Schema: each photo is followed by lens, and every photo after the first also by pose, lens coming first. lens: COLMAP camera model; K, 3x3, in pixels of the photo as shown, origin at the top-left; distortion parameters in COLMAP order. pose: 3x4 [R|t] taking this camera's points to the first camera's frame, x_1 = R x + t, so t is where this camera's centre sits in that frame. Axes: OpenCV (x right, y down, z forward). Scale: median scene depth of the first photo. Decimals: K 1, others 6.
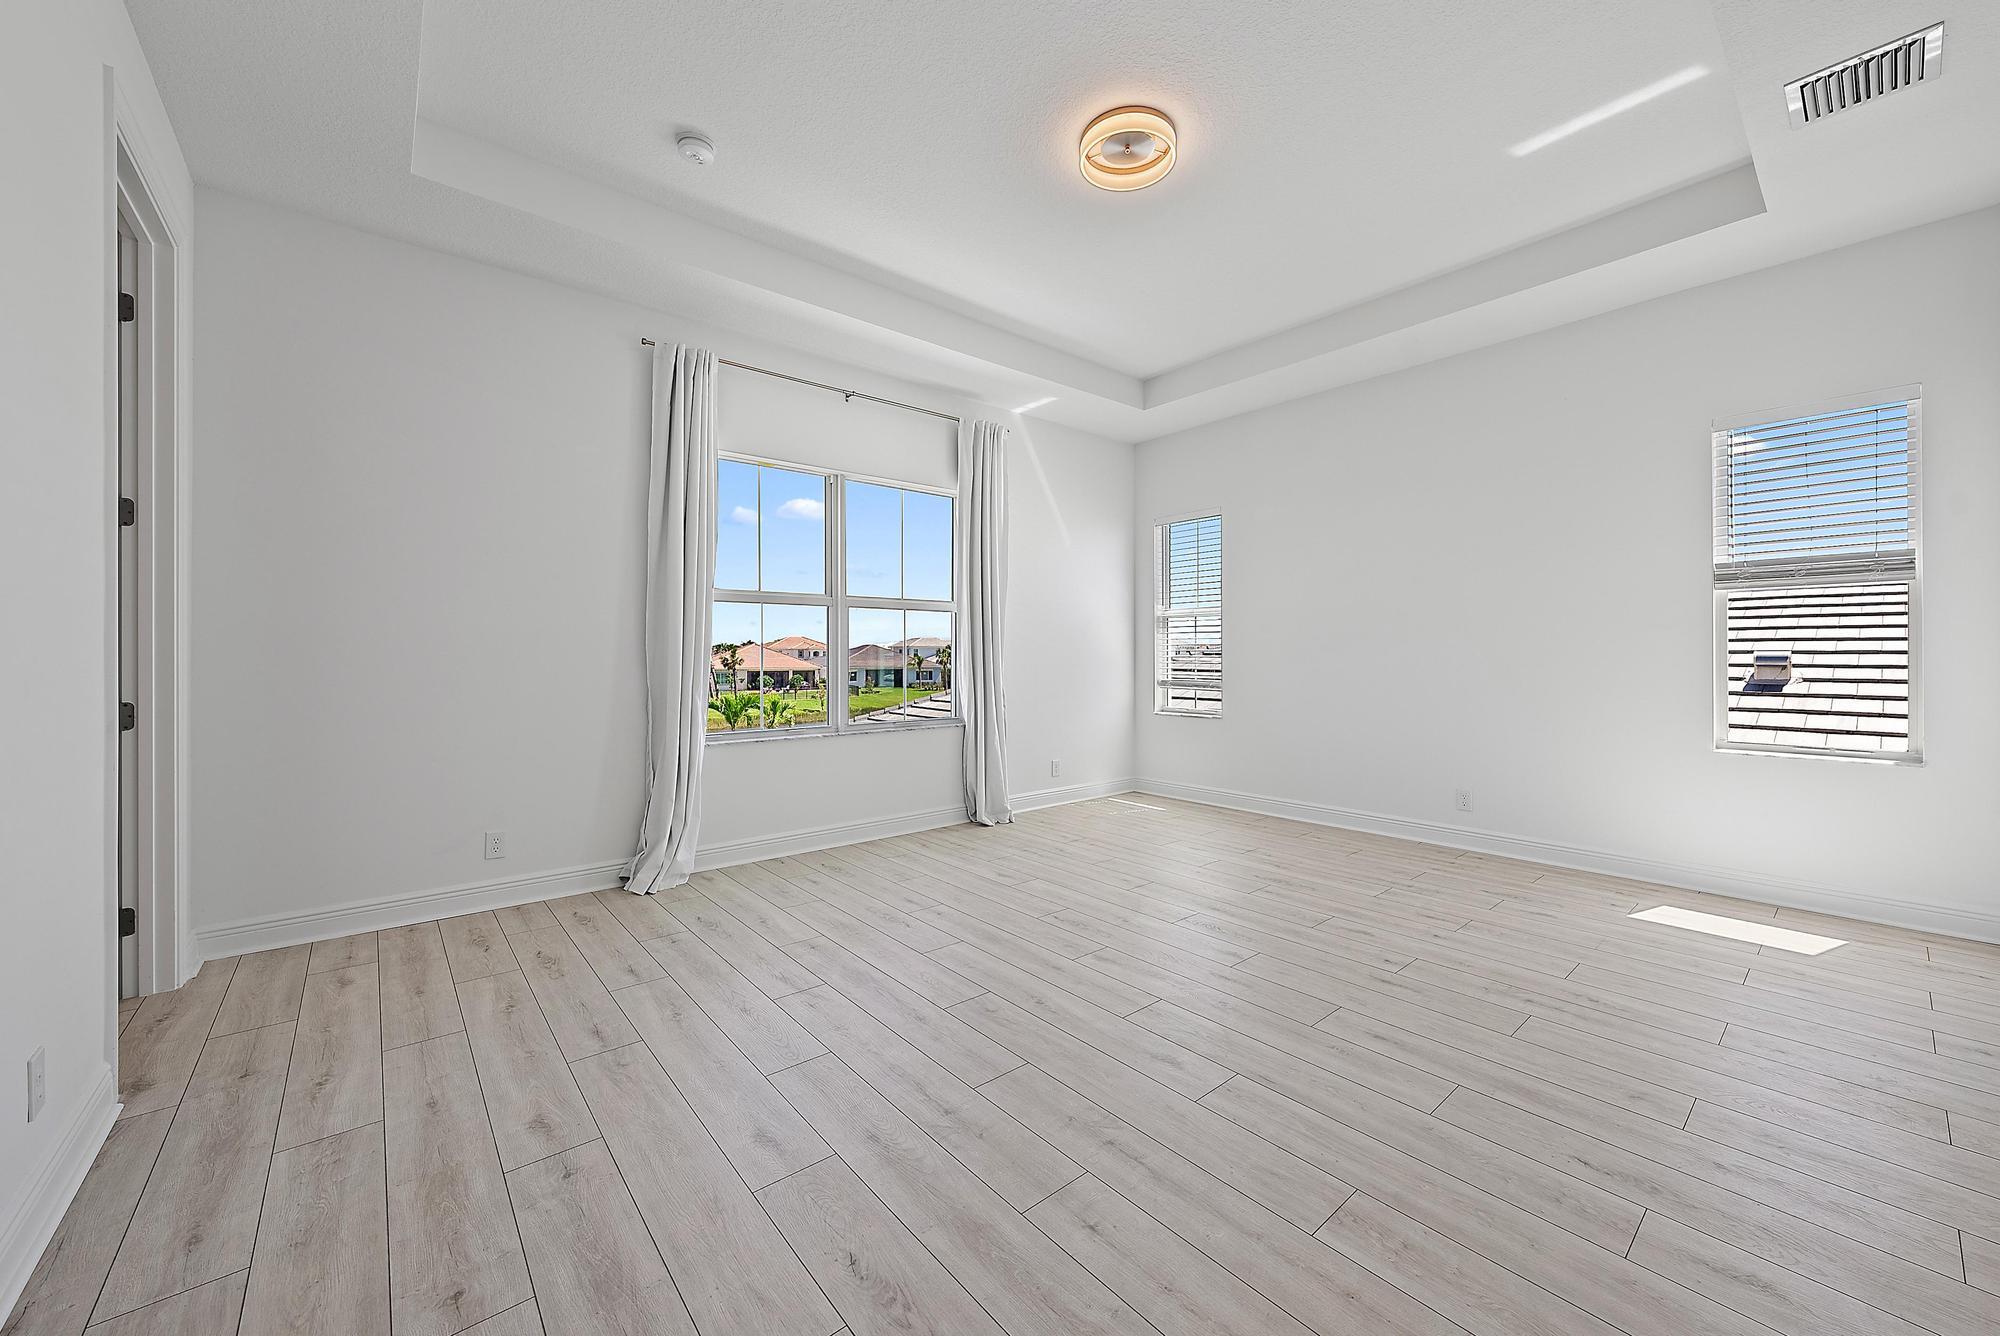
lens RADIAL K [[745.5, 0, 1001.8], [0, 745.5, 656.0], [0, 0, 1]] dist [0.001729, 0.000076]
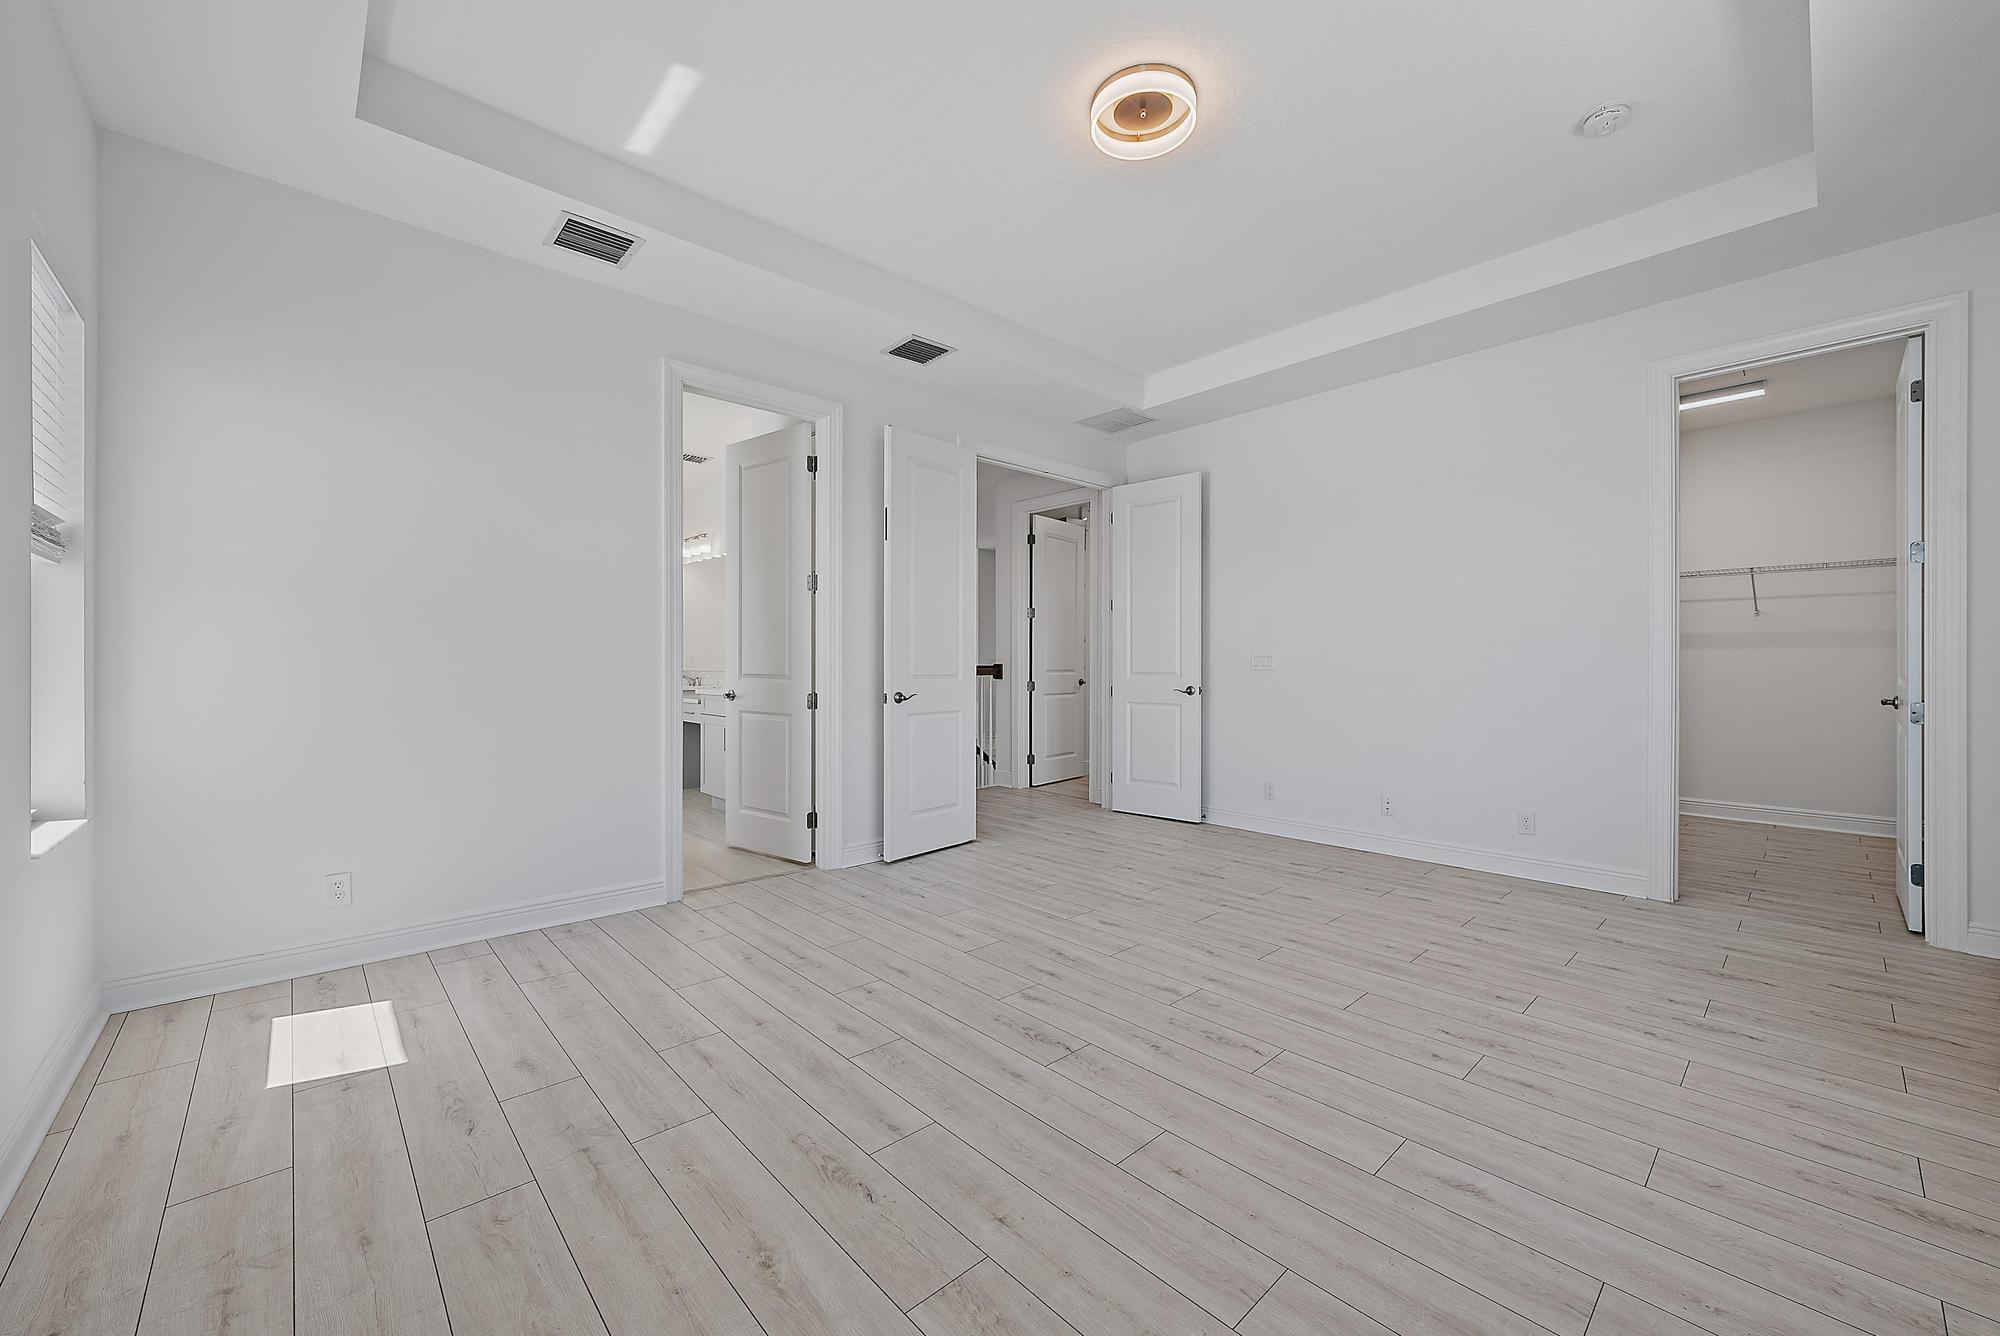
lens RADIAL K [[774.0, 0, 997.6], [0, 774.0, 667.5], [0, 0, 1]] dist [-0.002041, -0.000166]
pose [[-0.999038, 0.001664, -0.043819, 0.393012], [0.001399, 0.999981, 0.006078, -0.005794], [0.043828, 0.006011, -0.999021, 1.955766]]
